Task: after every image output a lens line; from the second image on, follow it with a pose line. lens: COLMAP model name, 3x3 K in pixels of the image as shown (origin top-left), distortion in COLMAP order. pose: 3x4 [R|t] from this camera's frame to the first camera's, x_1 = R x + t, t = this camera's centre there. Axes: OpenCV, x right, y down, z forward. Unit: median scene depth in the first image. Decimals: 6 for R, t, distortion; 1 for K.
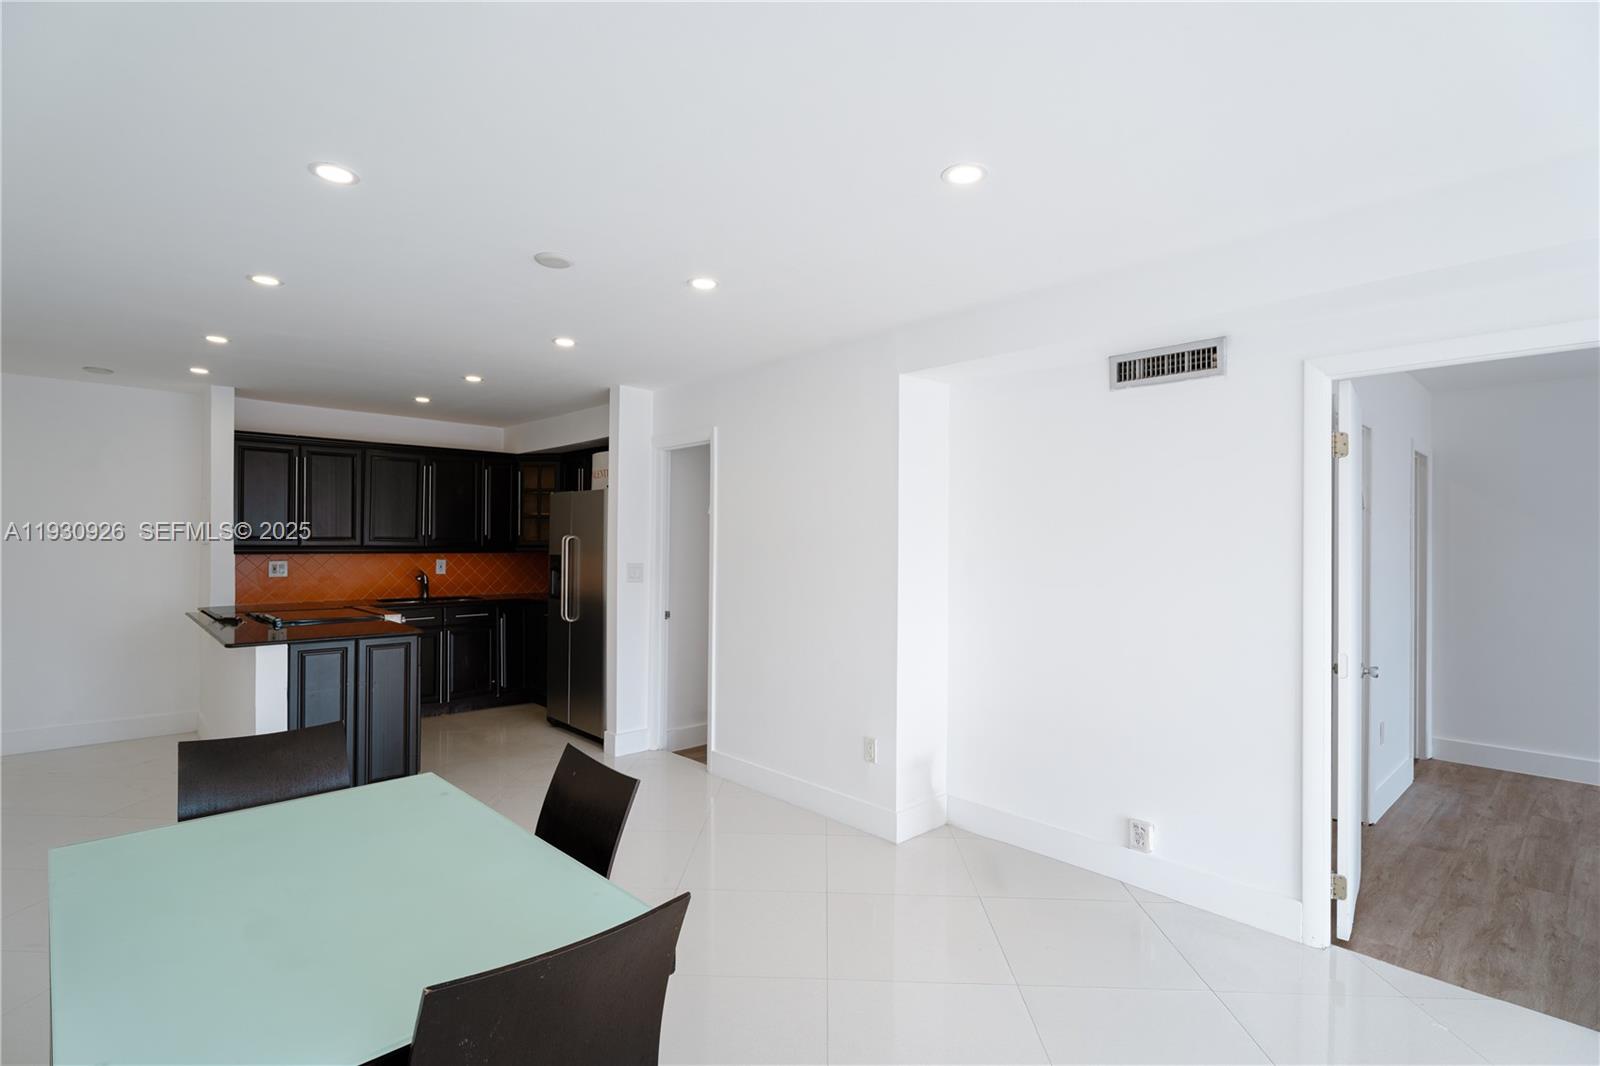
lens RADIAL K [[773.0, 0, 800.0], [0, 773.0, 533.0], [0, 0, 1]] dist [-0.004740, -0.000047]
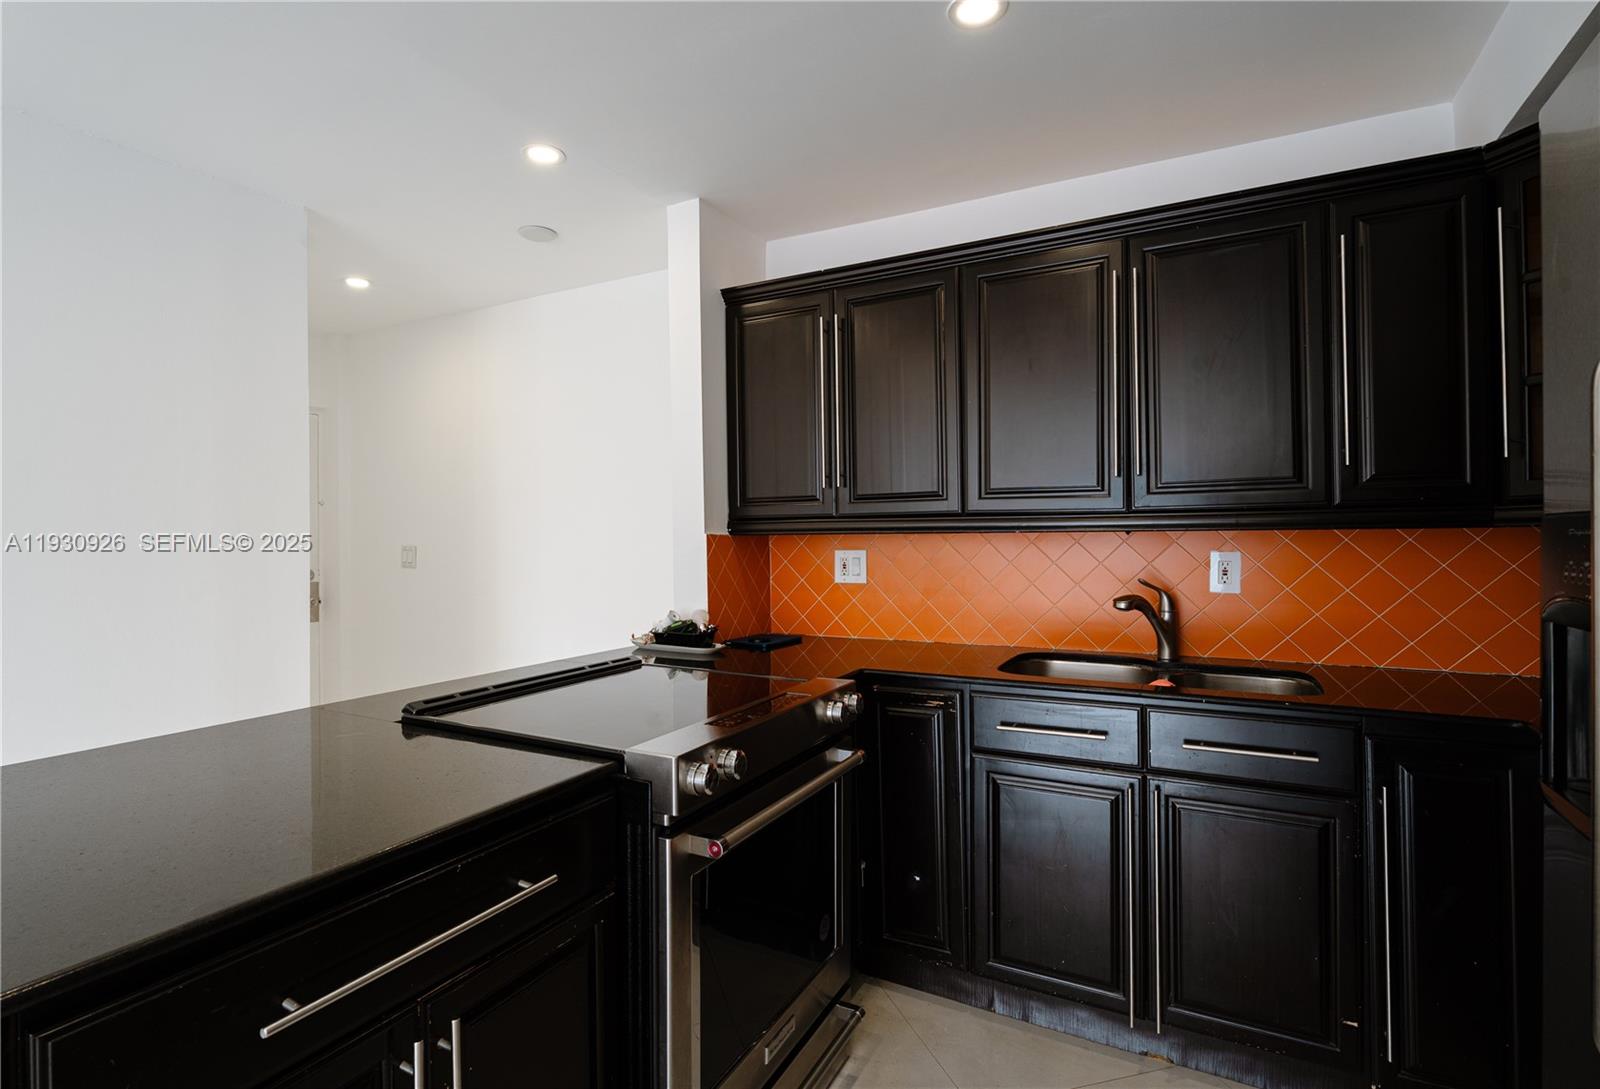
lens RADIAL K [[766.8, 0, 778.9], [0, 766.8, 532.0], [0, 0, 1]] dist [-0.001757, -0.000195]
pose [[0.308431, -0.019635, -0.951044, -0.230759], [0.016499, 0.999747, -0.015289, 0.031529], [0.951104, -0.010975, 0.308677, 0.809947]]
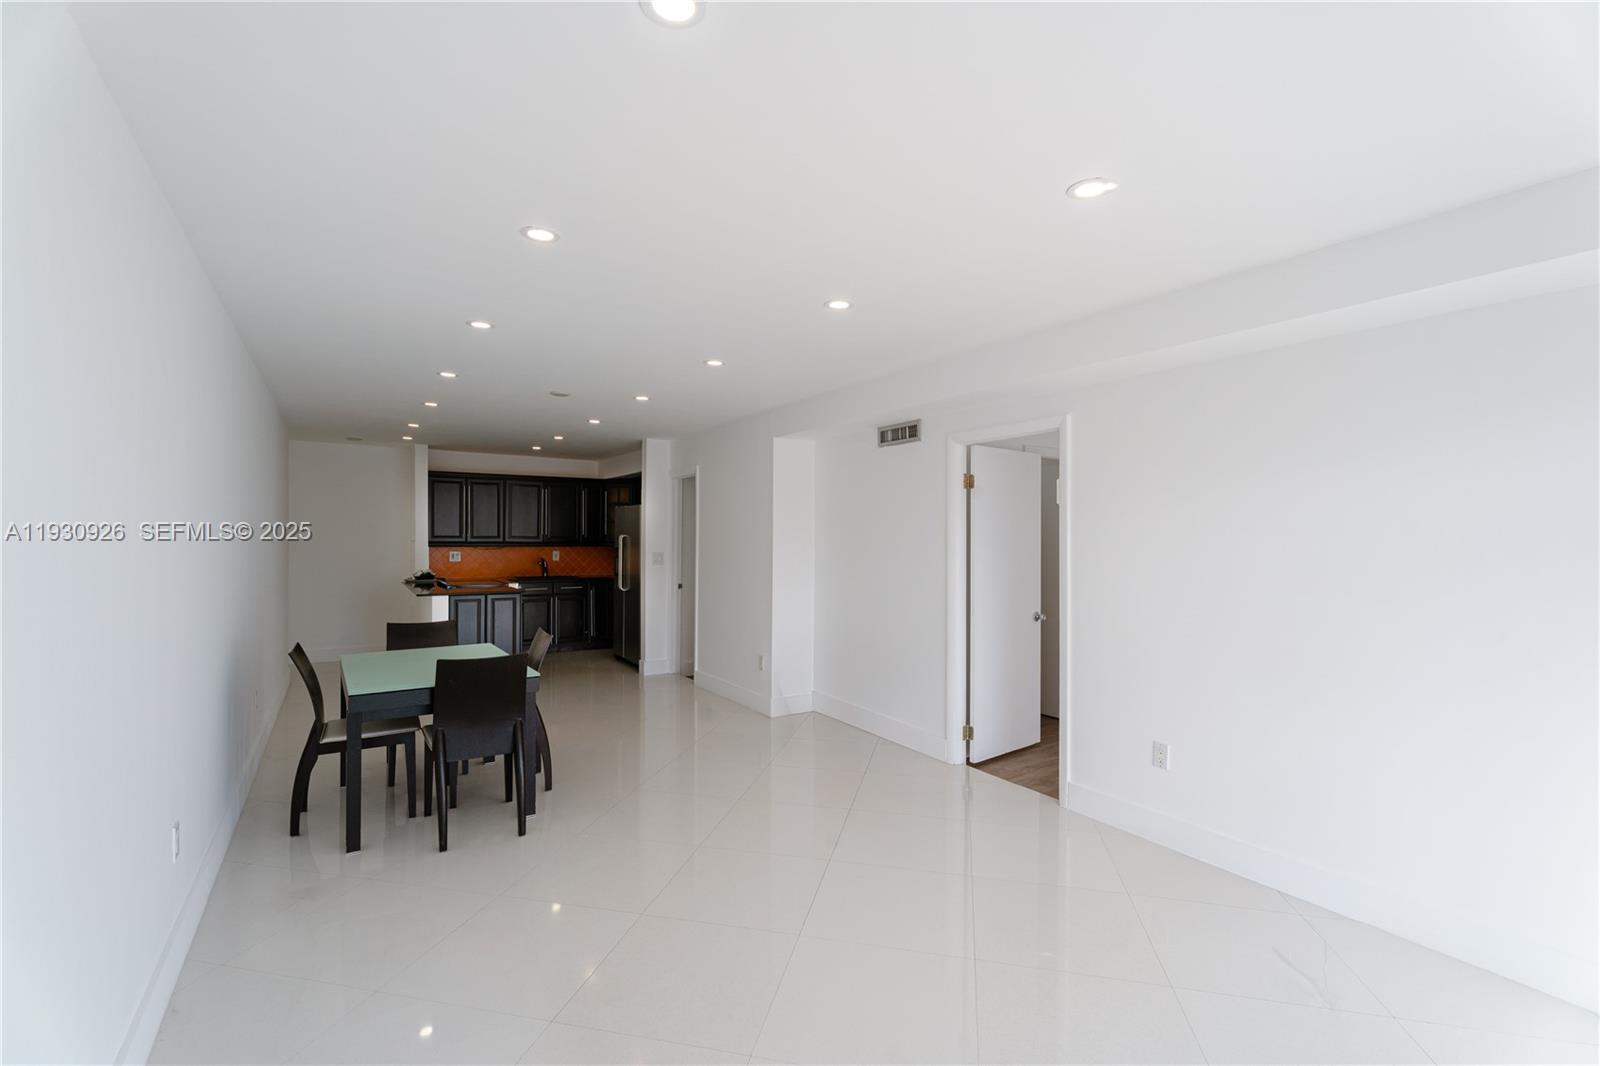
lens RADIAL K [[711.5, 0, 797.6], [0, 711.5, 535.3], [0, 0, 1]] dist [-0.001265, 0.000003]
pose [[0.983354, -0.002290, -0.181686, 0.282446], [0.002892, 0.999991, 0.003048, 0.000975], [0.181677, -0.003523, 0.983352, -0.310663]]
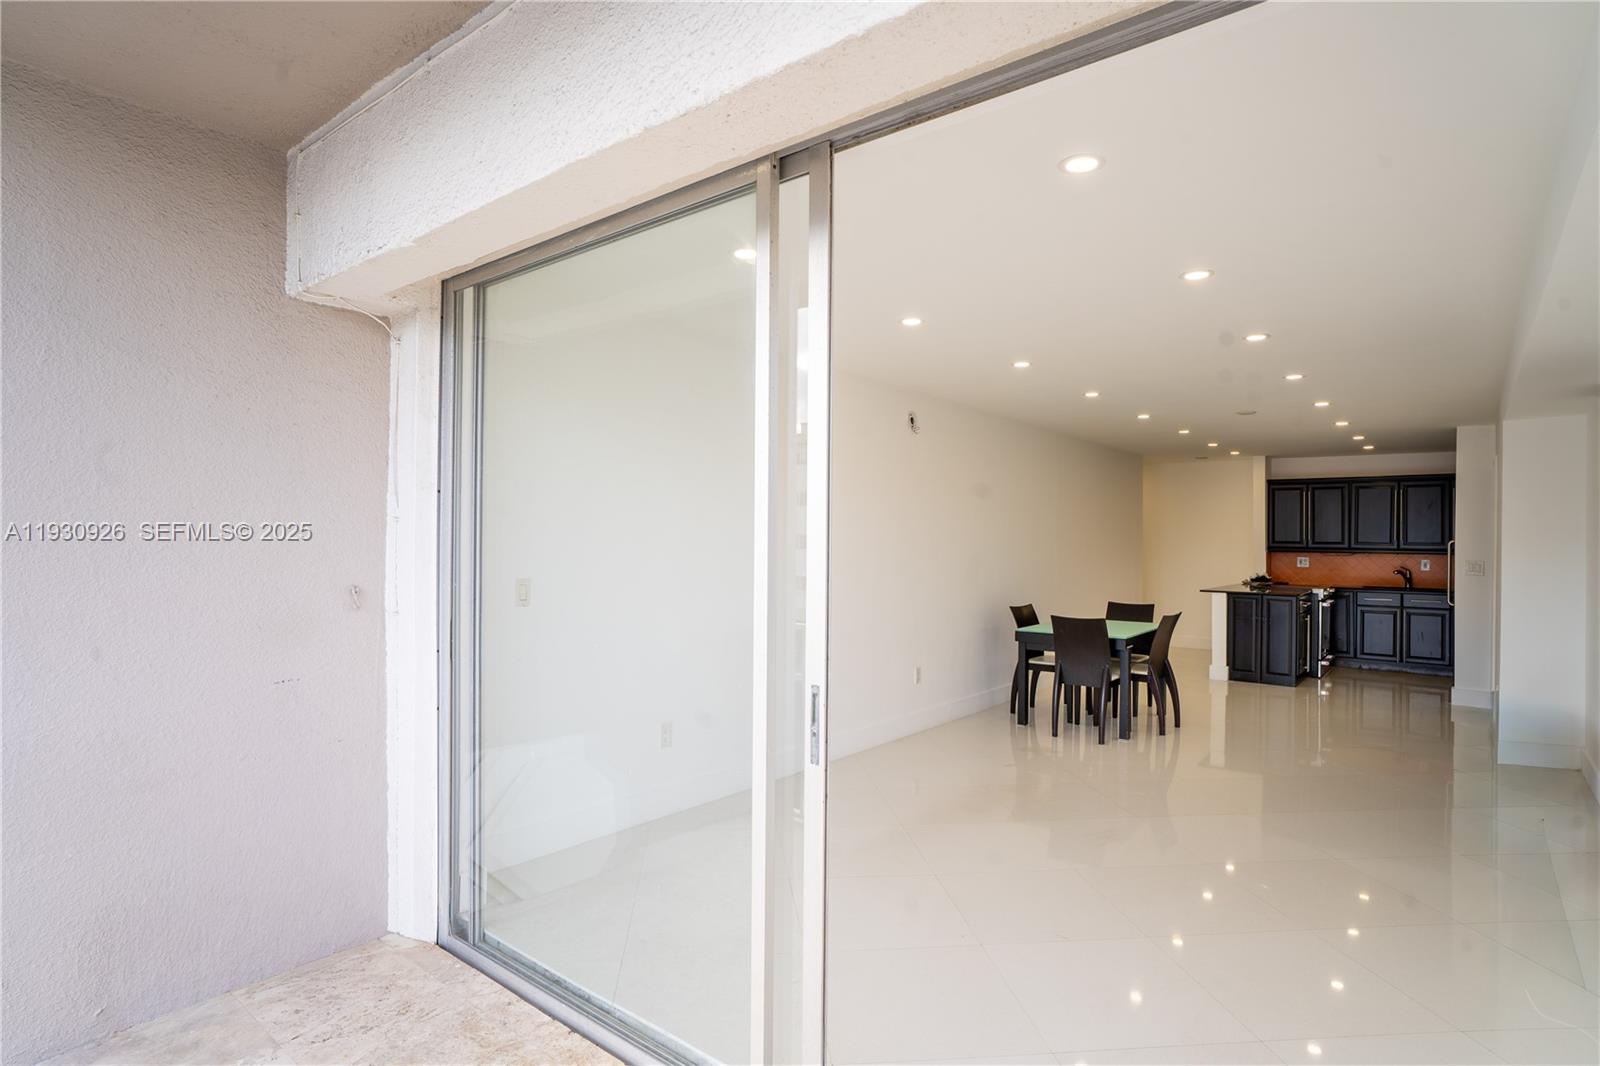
lens RADIAL K [[818.5, 0, 800.0], [0, 818.5, 533.0], [0, 0, 1]] dist [-0.018027, 0.000331]
pose [[0.137178, -0.012887, -0.990463, 0.850032], [-0.001837, 0.999910, -0.013265, 0.010904], [0.990545, 0.003639, 0.137142, -0.262878]]
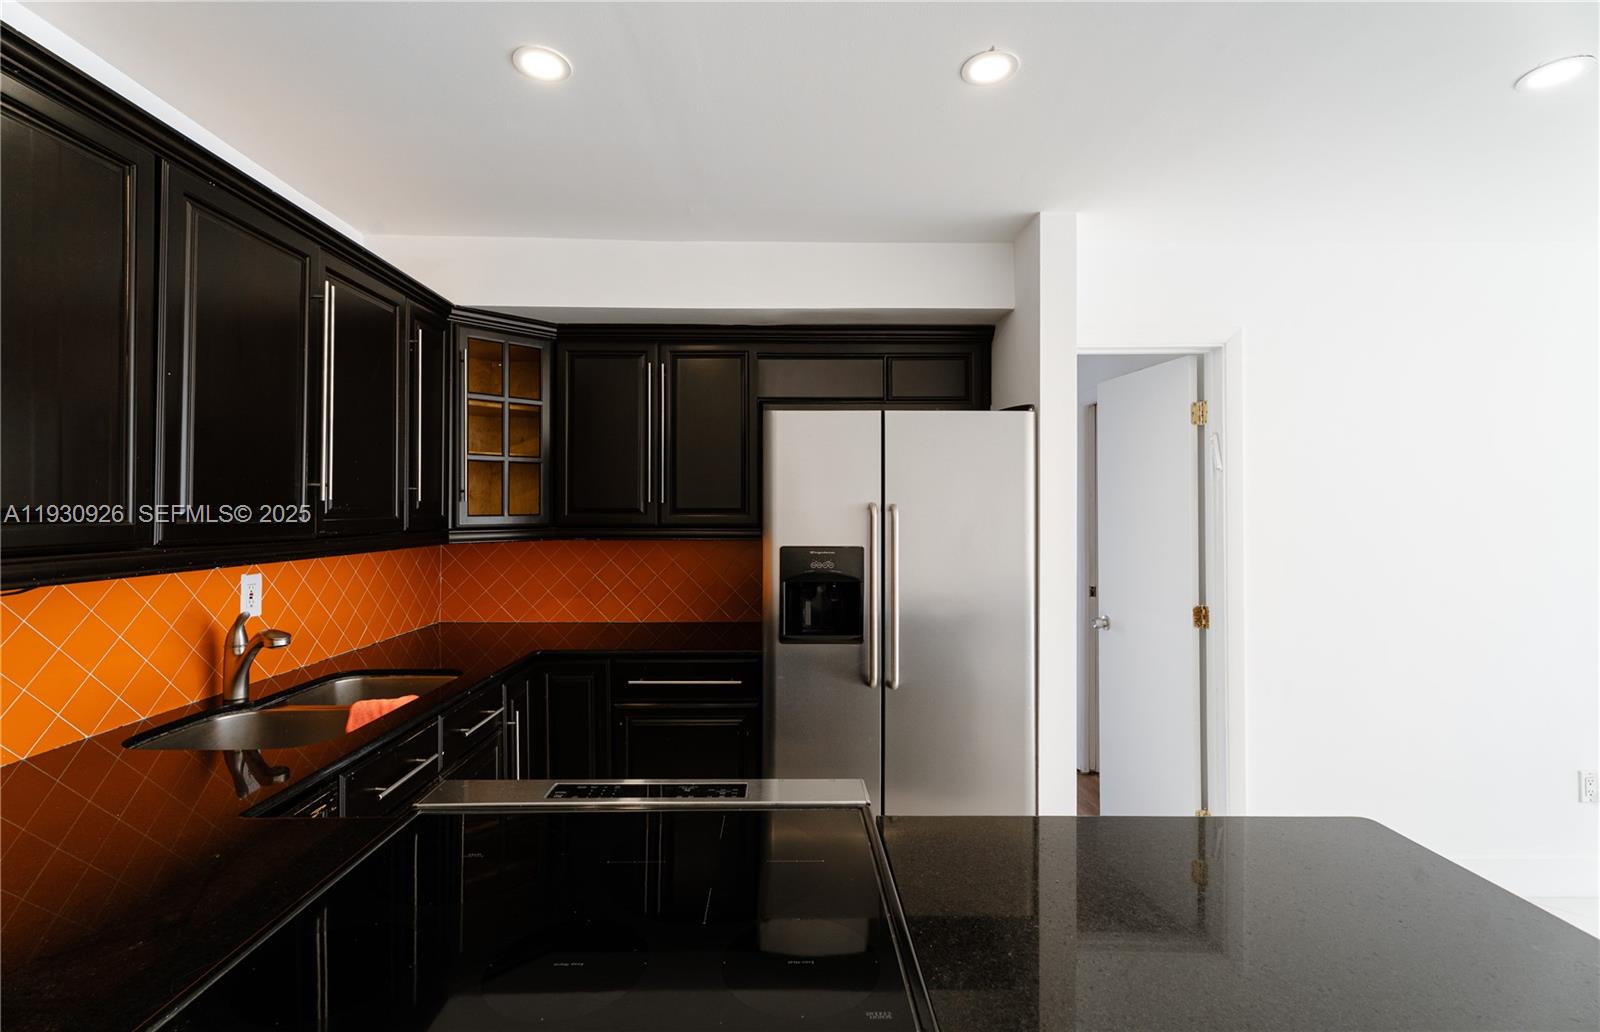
lens RADIAL K [[722.1, 0, 801.1], [0, 722.1, 509.3], [0, 0, 1]] dist [0.016496, 0.000141]
pose [[0.675556, -0.007921, 0.737266, -0.615287], [-0.001557, 0.999925, 0.012170, 0.002109], [-0.737307, -0.009369, 0.675493, 0.700586]]
